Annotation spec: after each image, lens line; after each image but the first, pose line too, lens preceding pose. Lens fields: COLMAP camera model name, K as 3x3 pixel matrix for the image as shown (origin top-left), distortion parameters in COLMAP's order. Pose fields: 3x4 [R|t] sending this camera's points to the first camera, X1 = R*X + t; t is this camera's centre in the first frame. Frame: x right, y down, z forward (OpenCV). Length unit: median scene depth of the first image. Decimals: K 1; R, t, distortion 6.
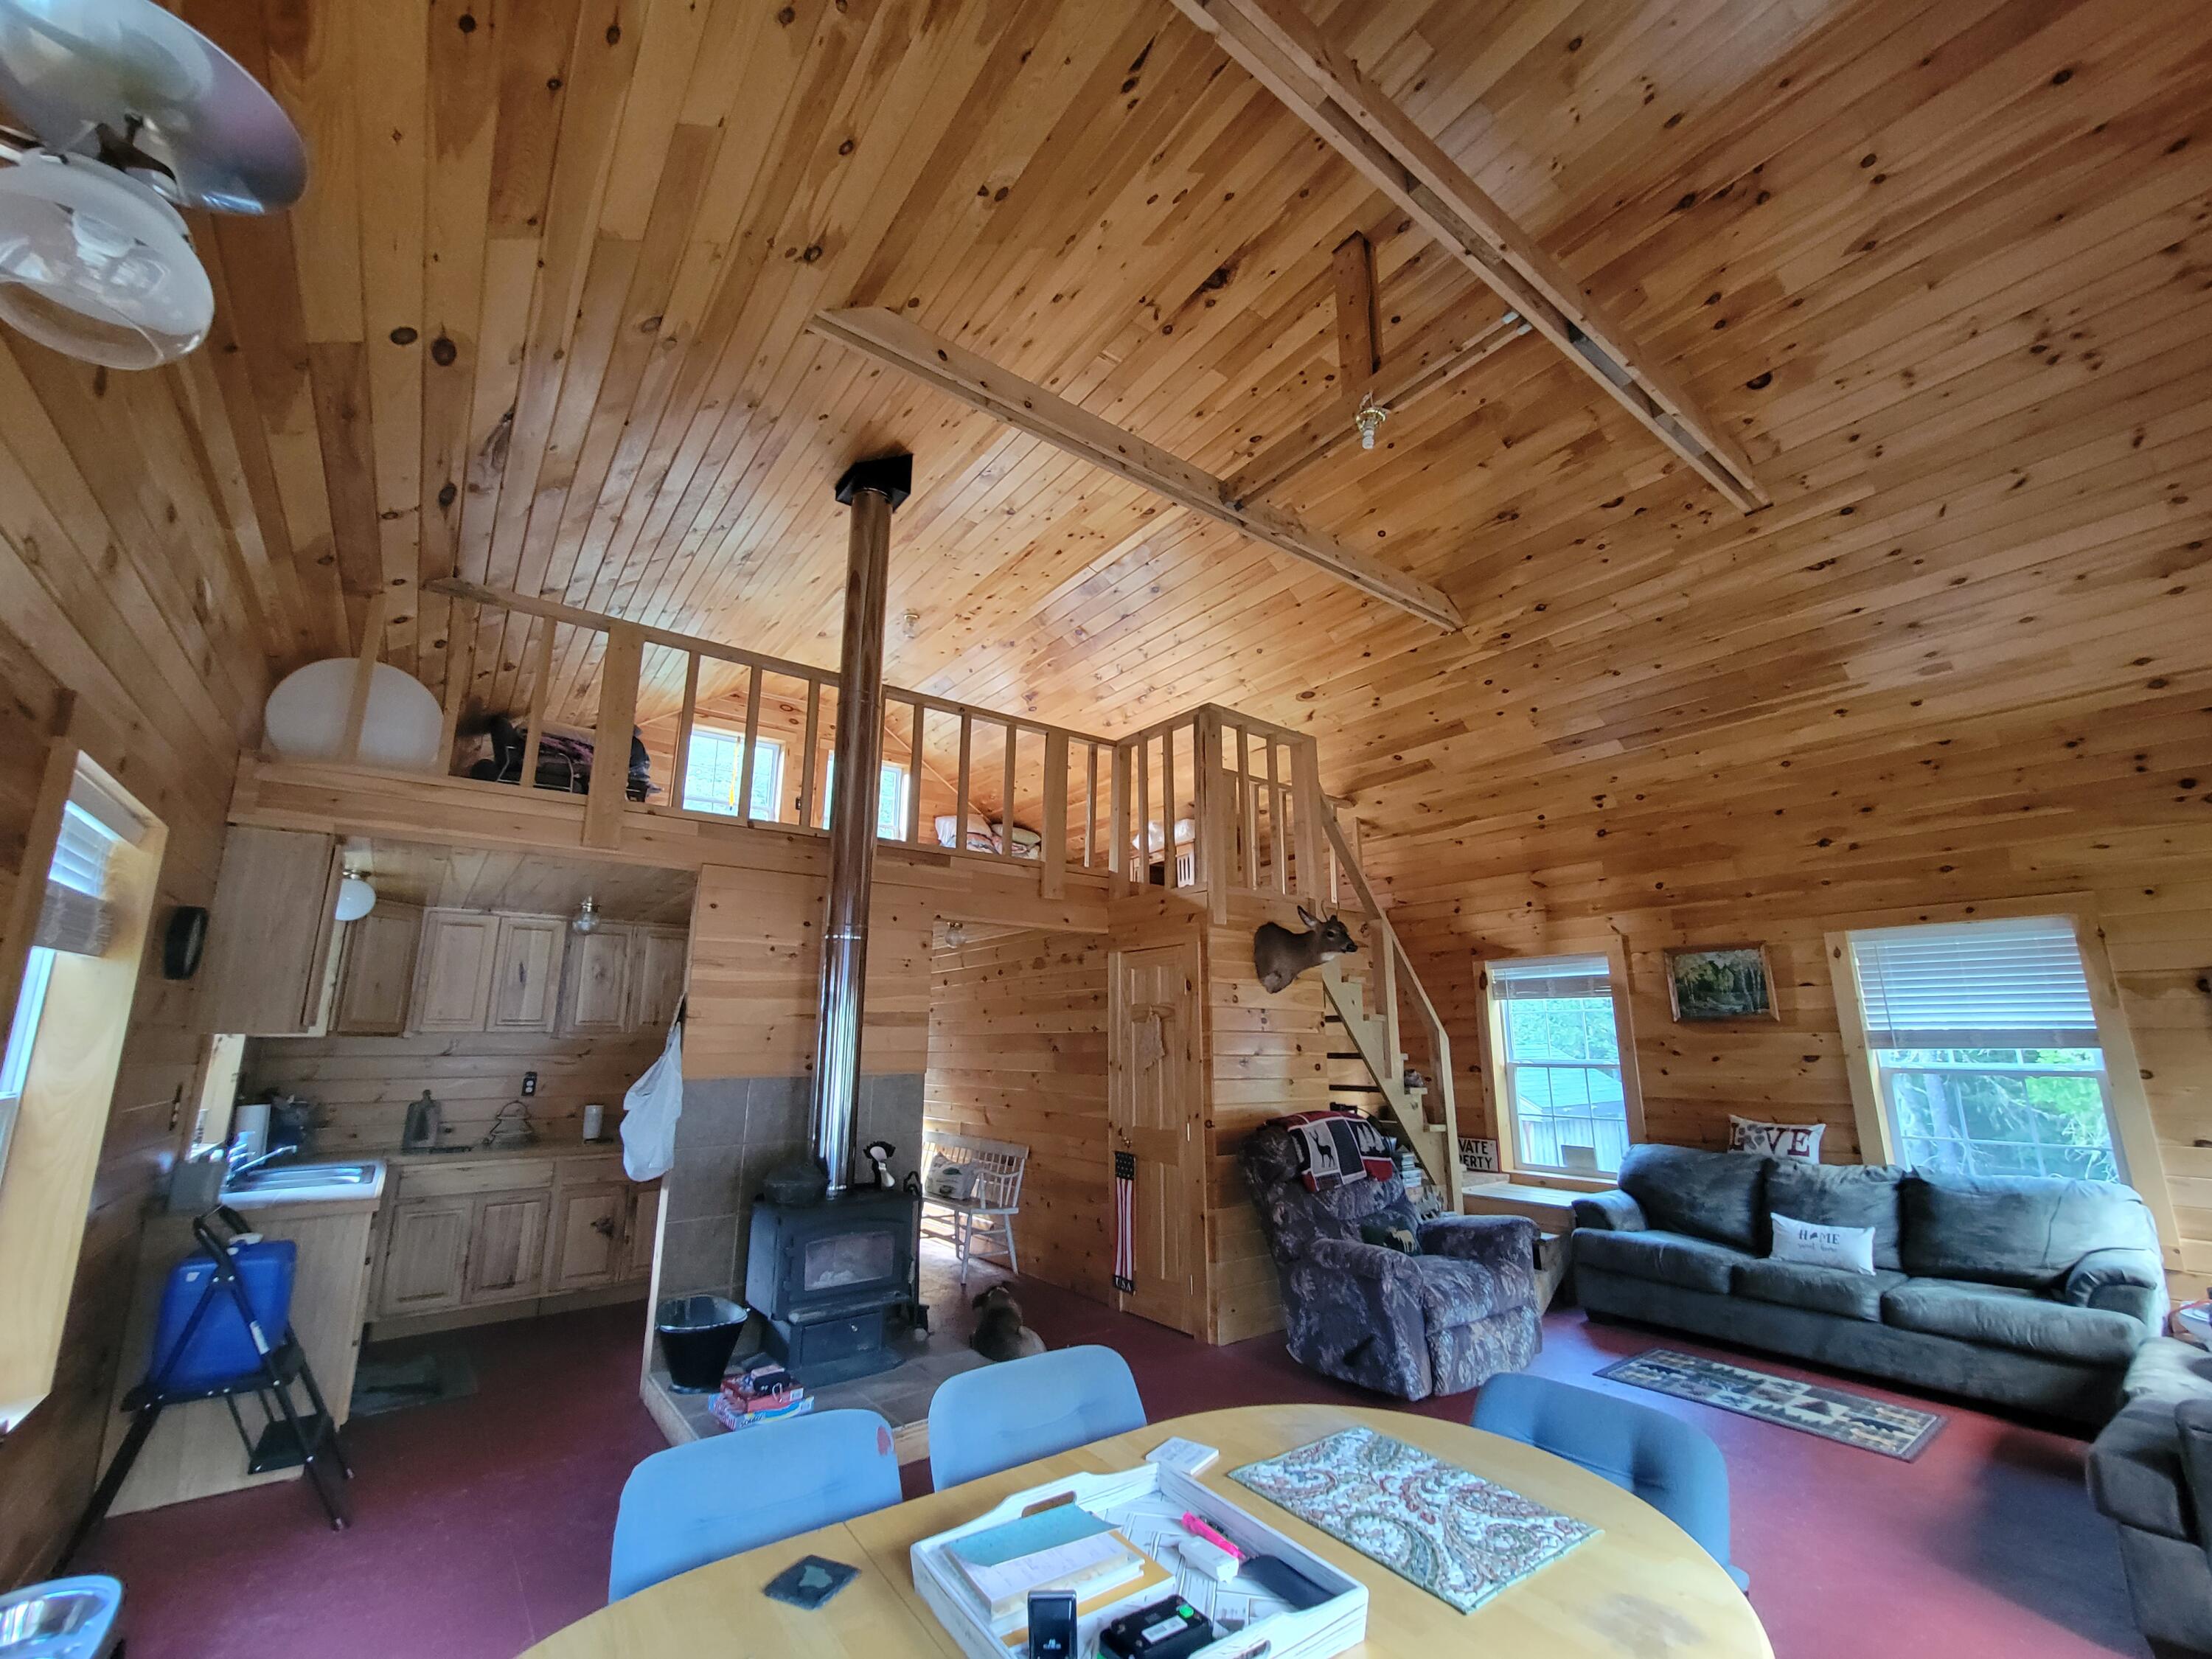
lens RADIAL K [[903.7, 0, 1118.3], [0, 903.7, 831.0], [0, 0, 1]] dist [0.000030, -0.000481]
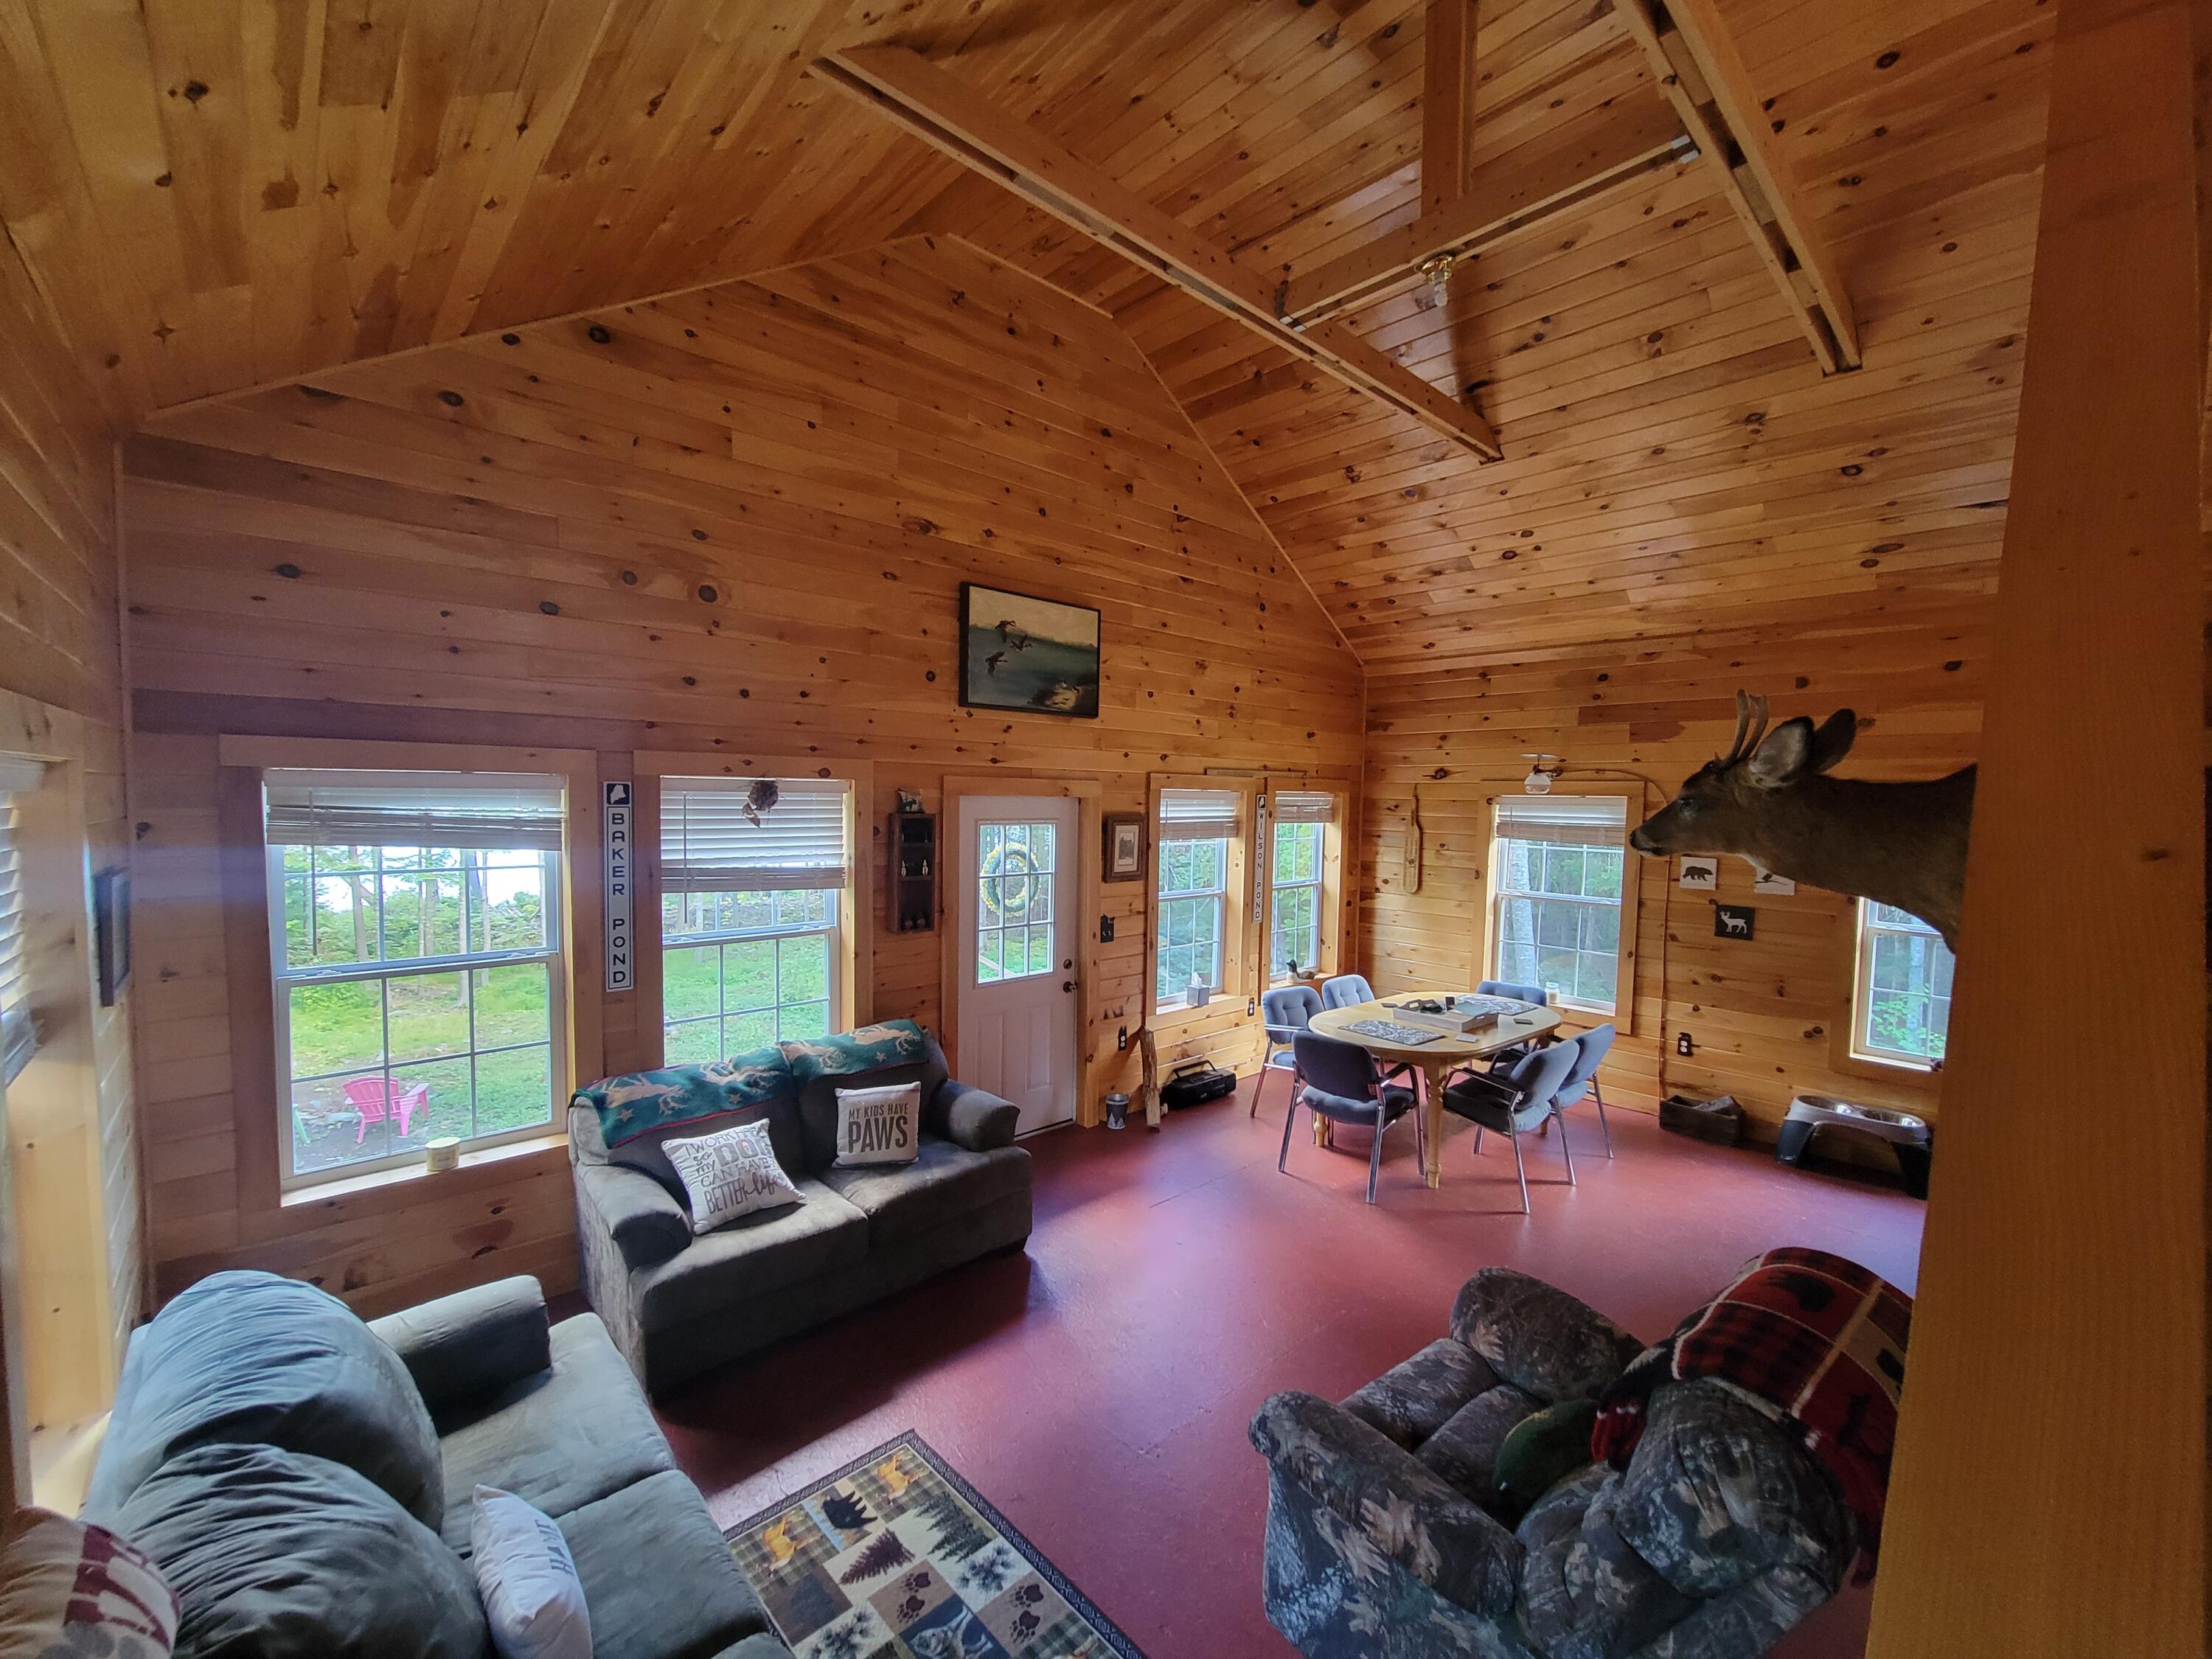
lens RADIAL K [[903.7, 0, 1118.3], [0, 903.7, 831.0], [0, 0, 1]] dist [0.000030, -0.000481]
pose [[-0.994406, -0.012250, -0.104909, 0.535439], [0.007282, 0.982936, -0.183804, 0.197004], [0.105371, -0.183540, -0.977348, 1.378456]]
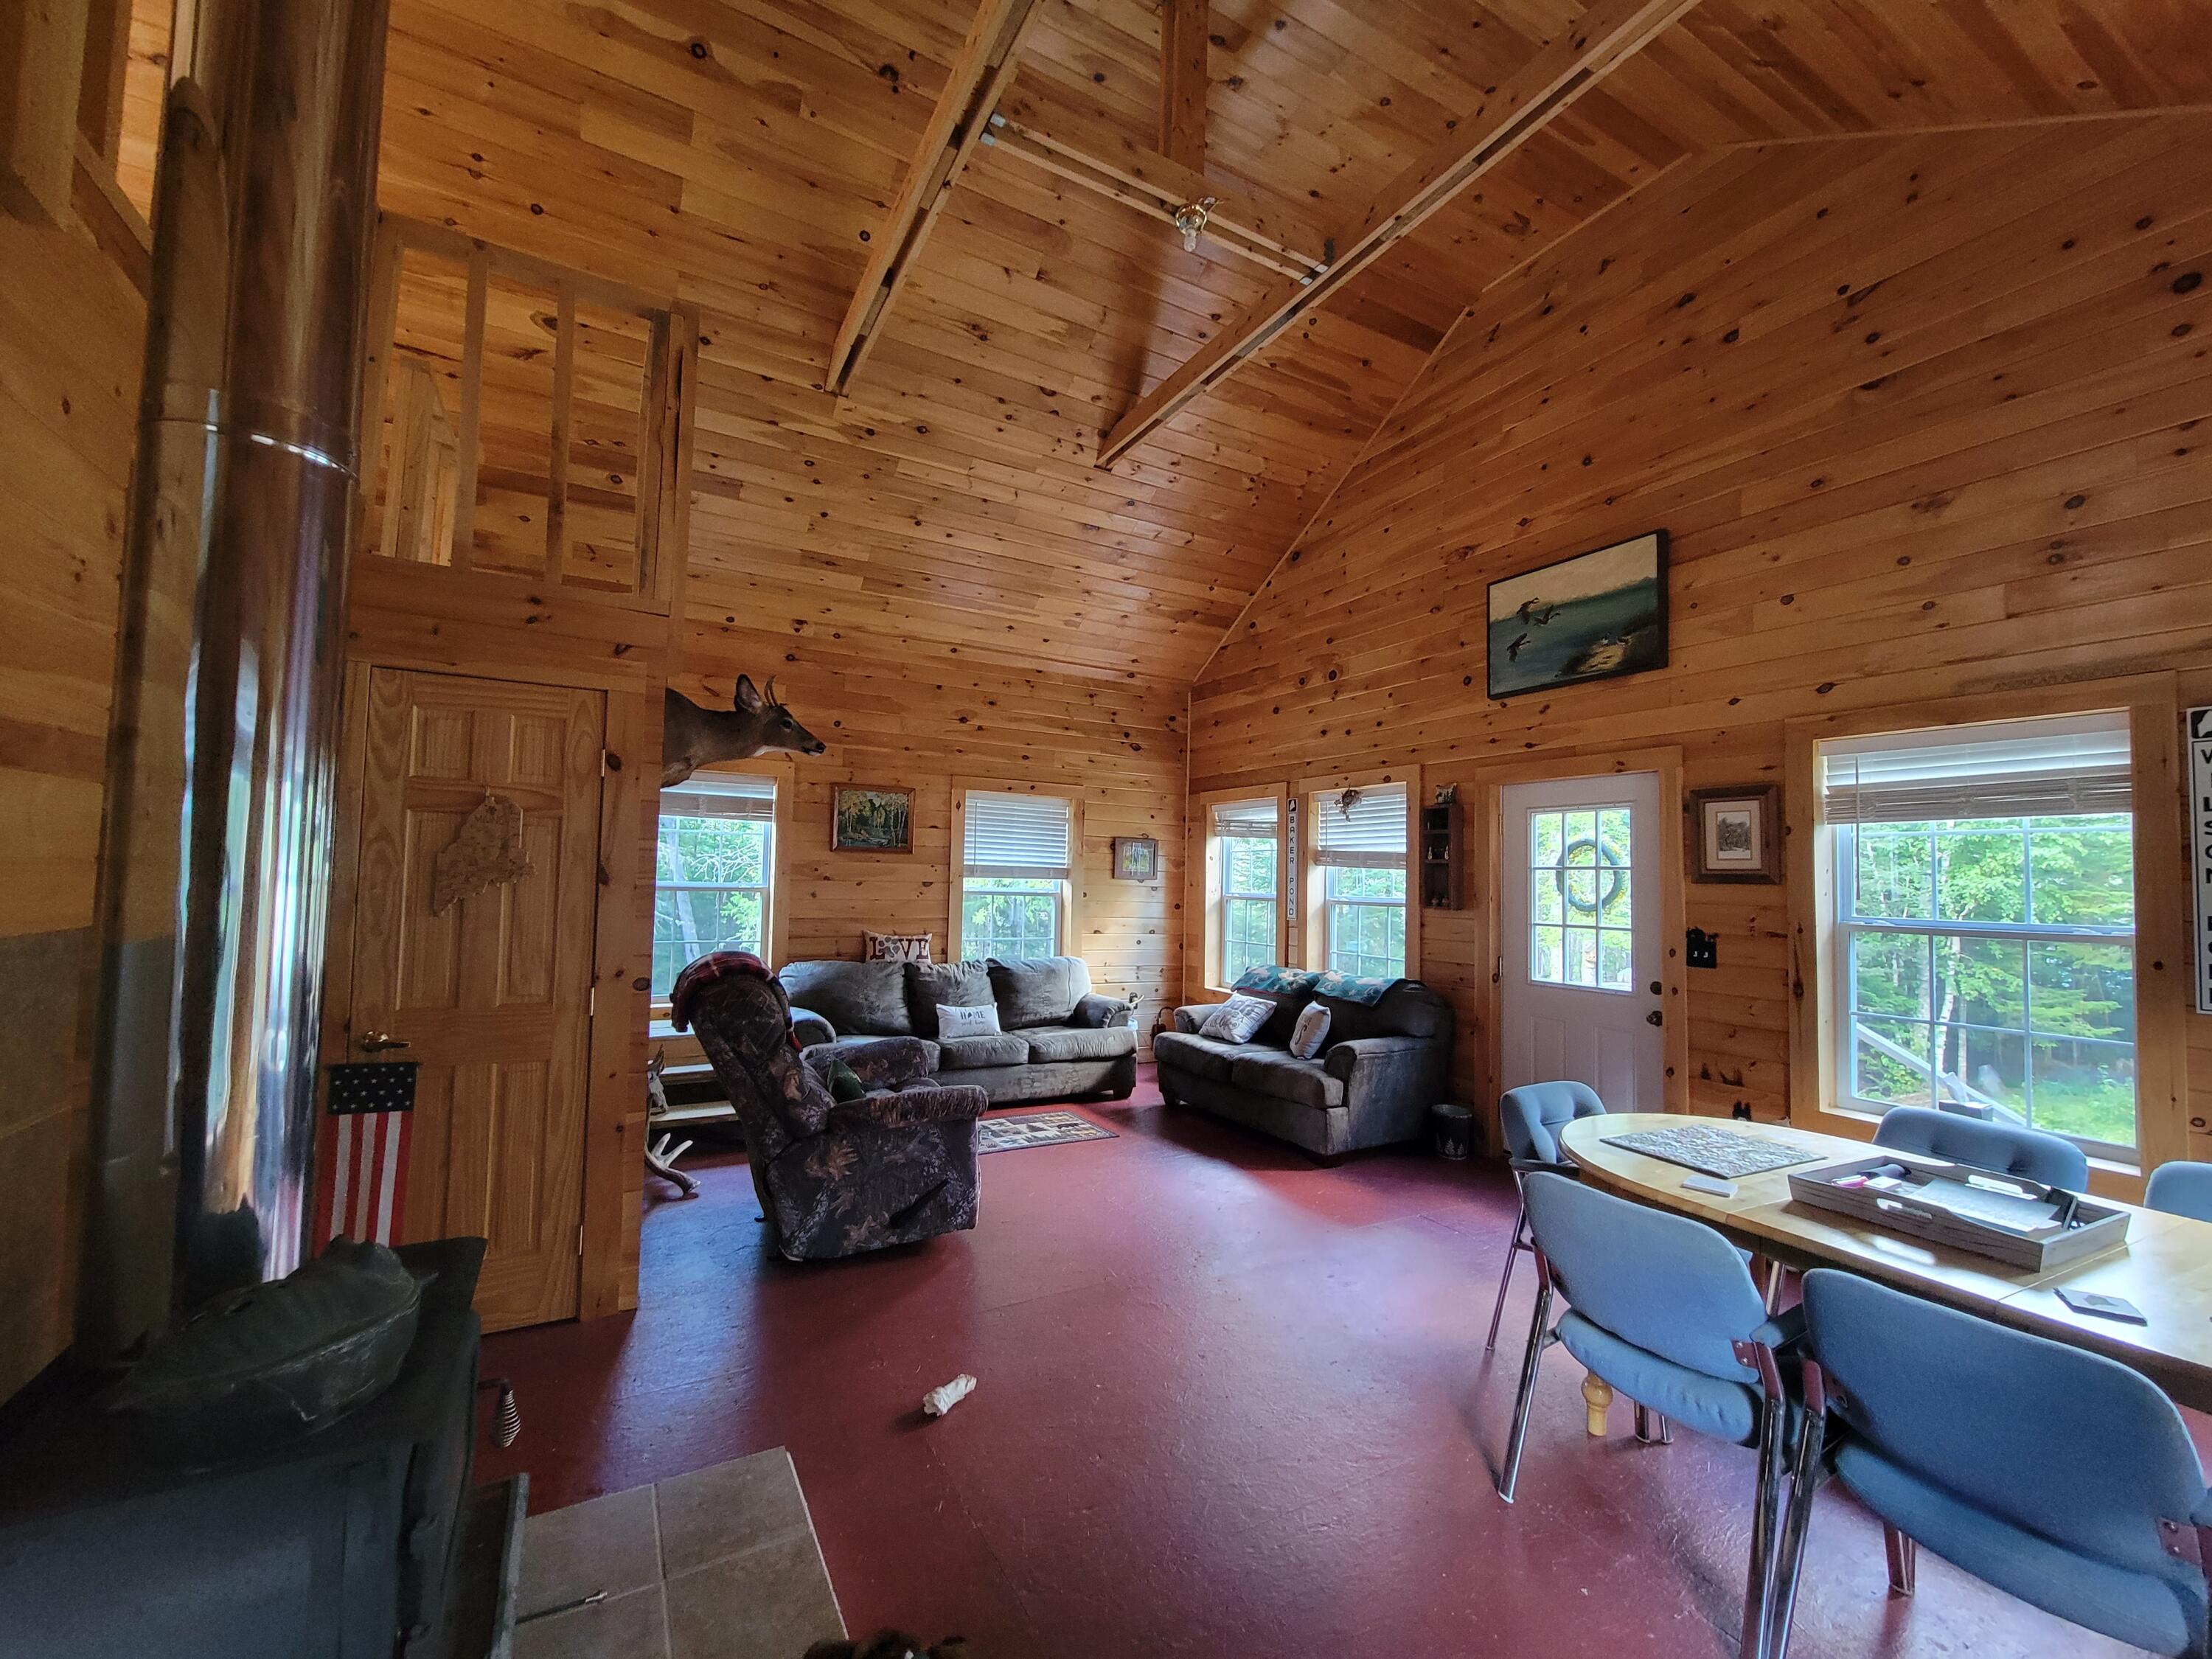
lens RADIAL K [[903.7, 0, 1118.3], [0, 903.7, 831.0], [0, 0, 1]] dist [0.000030, -0.000481]
pose [[0.130892, 0.062073, 0.989451, -0.487395], [-0.250939, 0.967612, -0.027507, 0.159227], [-0.959113, -0.244691, 0.142229, 0.627246]]
